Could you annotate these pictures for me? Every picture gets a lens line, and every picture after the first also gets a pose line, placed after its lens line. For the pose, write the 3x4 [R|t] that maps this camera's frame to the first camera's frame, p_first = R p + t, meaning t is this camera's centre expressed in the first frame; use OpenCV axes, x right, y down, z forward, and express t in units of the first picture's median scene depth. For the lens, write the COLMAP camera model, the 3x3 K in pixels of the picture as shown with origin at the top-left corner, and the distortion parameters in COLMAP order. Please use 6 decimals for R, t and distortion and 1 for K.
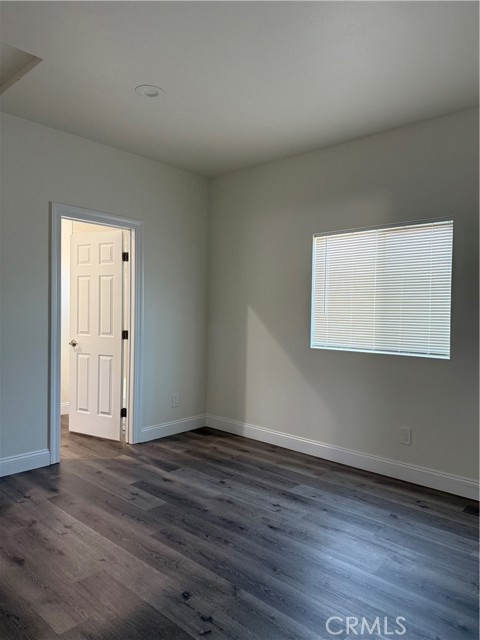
lens RADIAL K [[453.8, 0, 239.7], [0, 453.8, 323.3], [0, 0, 1]] dist [0.045225, -0.061797]
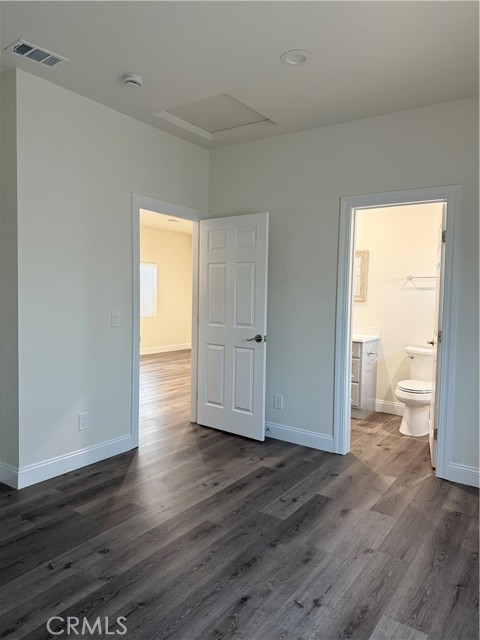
lens RADIAL K [[453.8, 0, 240.4], [0, 453.8, 317.0], [0, 0, 1]] dist [0.045225, -0.061797]
pose [[0.135920, 0.043799, -0.989751, 0.683318], [-0.050609, 0.998025, 0.037215, -0.030635], [0.989426, 0.045033, 0.137868, 0.764267]]
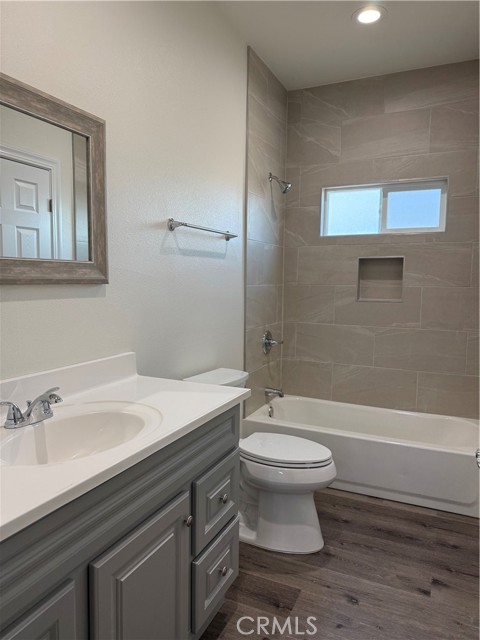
lens RADIAL K [[453.8, 0, 239.1], [0, 453.8, 319.0], [0, 0, 1]] dist [0.045225, -0.061797]
pose [[0.951436, -0.032891, 0.306086, -0.938506], [0.012084, 0.997500, 0.069627, -0.042927], [-0.307611, -0.062547, 0.949454, 0.874479]]
